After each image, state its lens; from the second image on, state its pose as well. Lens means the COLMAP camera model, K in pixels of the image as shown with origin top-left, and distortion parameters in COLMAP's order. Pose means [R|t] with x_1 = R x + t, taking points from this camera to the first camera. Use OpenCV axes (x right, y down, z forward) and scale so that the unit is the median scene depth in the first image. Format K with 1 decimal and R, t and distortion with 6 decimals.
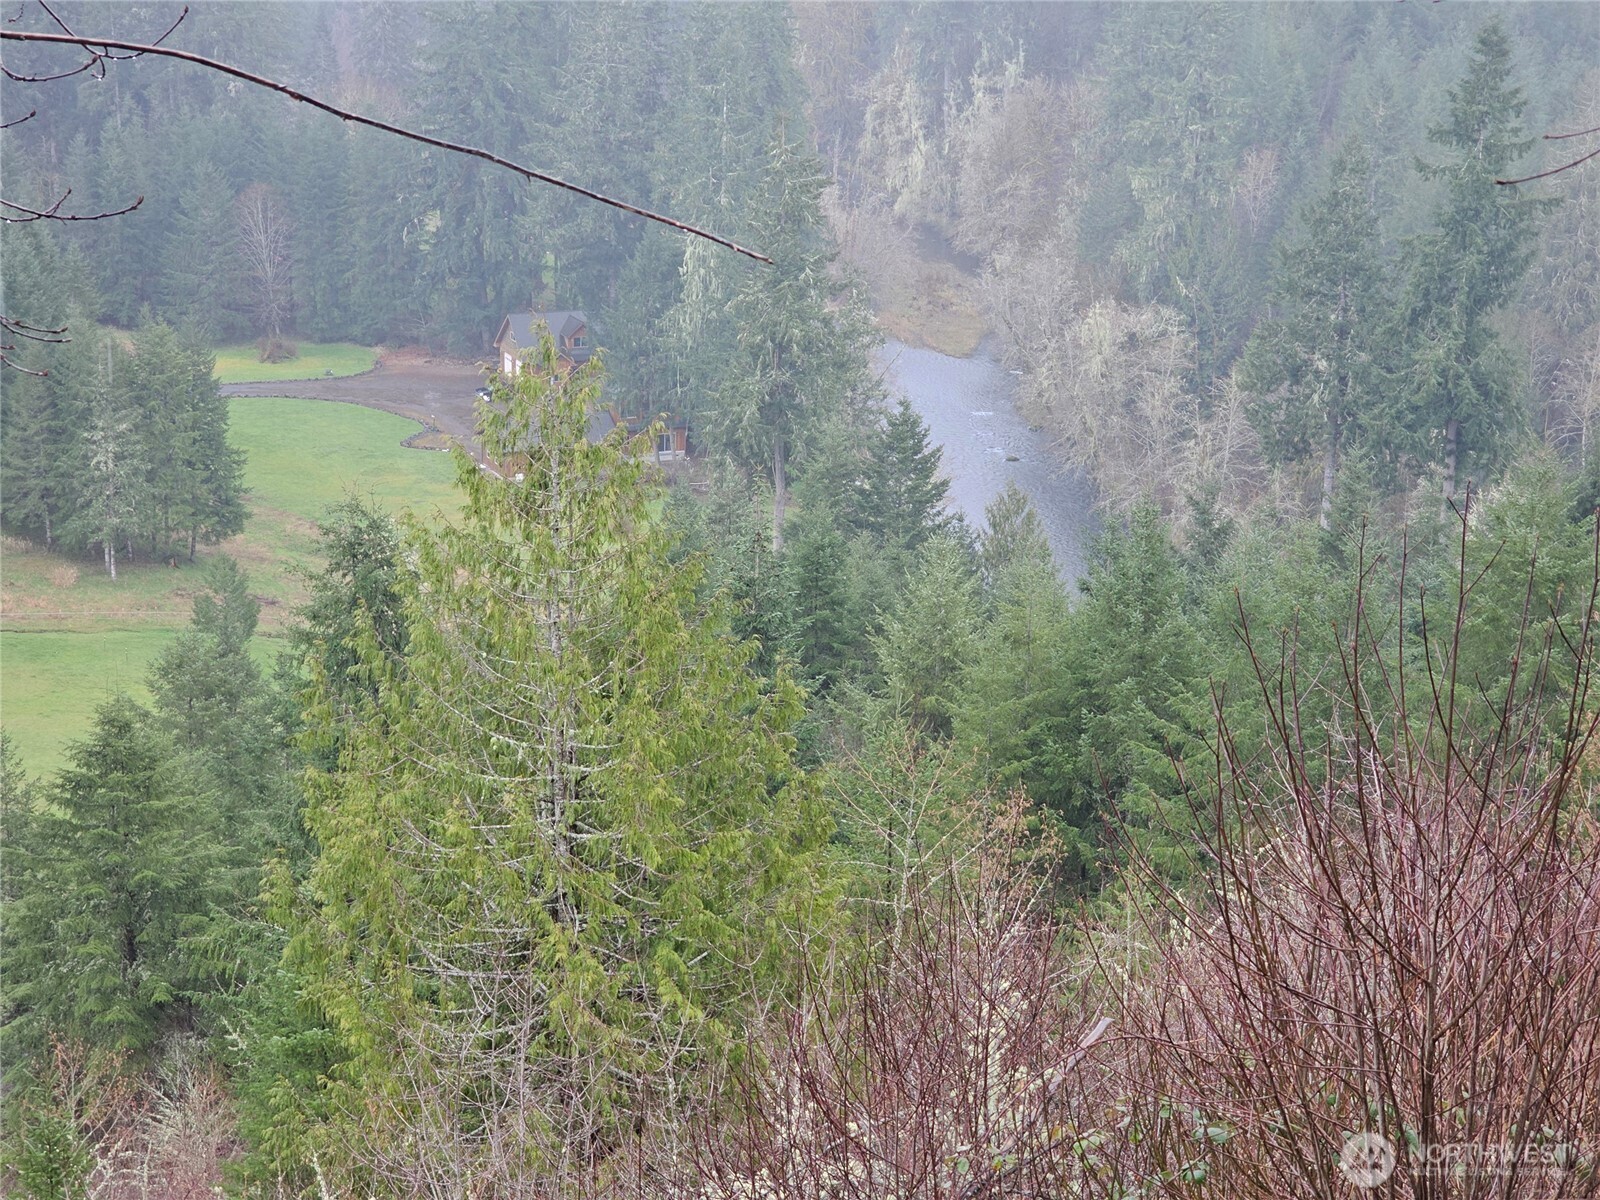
lens RADIAL K [[3116.6, 0, 800.0], [0, 3116.6, 600.0], [0, 0, 1]] dist [-0.055955, 1.419245]
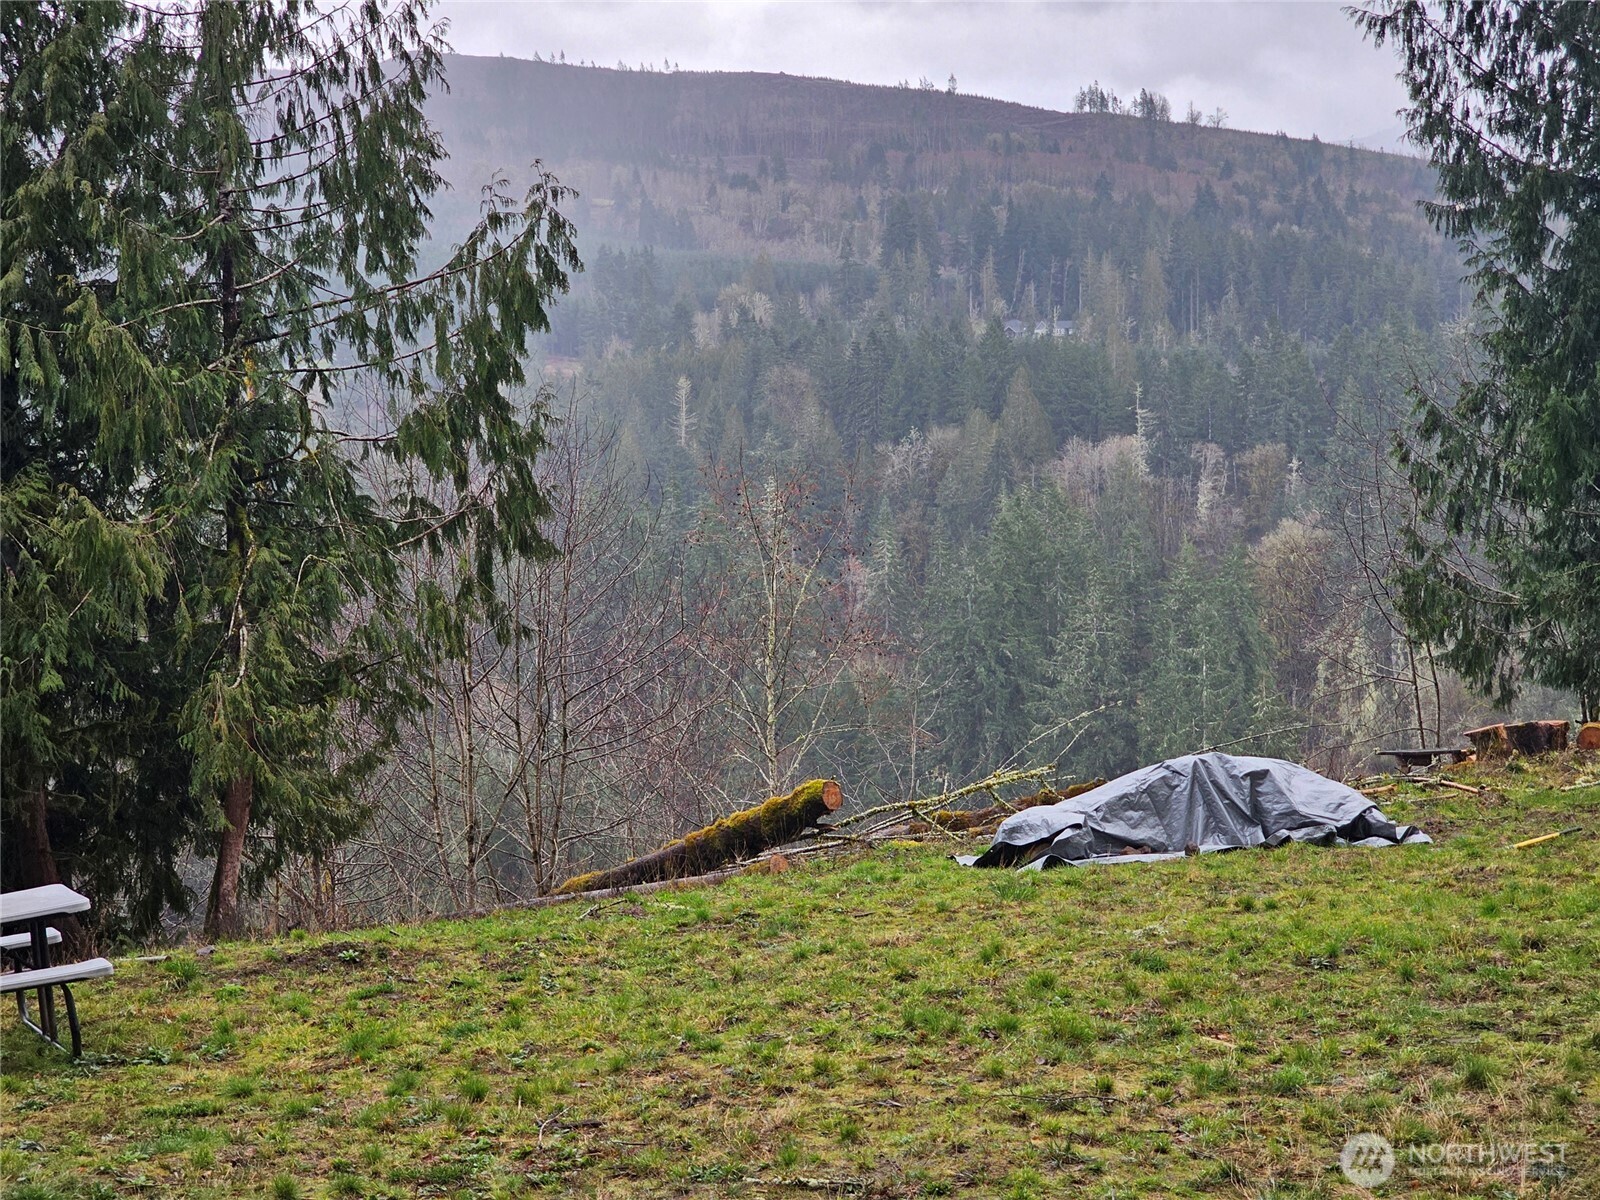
lens RADIAL K [[3116.6, 0, 800.0], [0, 3116.6, 600.0], [0, 0, 1]] dist [-0.055955, 1.419245]
pose [[0.989862, -0.036855, -0.137165, -0.011391], [0.012135, 0.984161, -0.176861, 0.016793], [0.141511, 0.173403, 0.974631, -0.127391]]
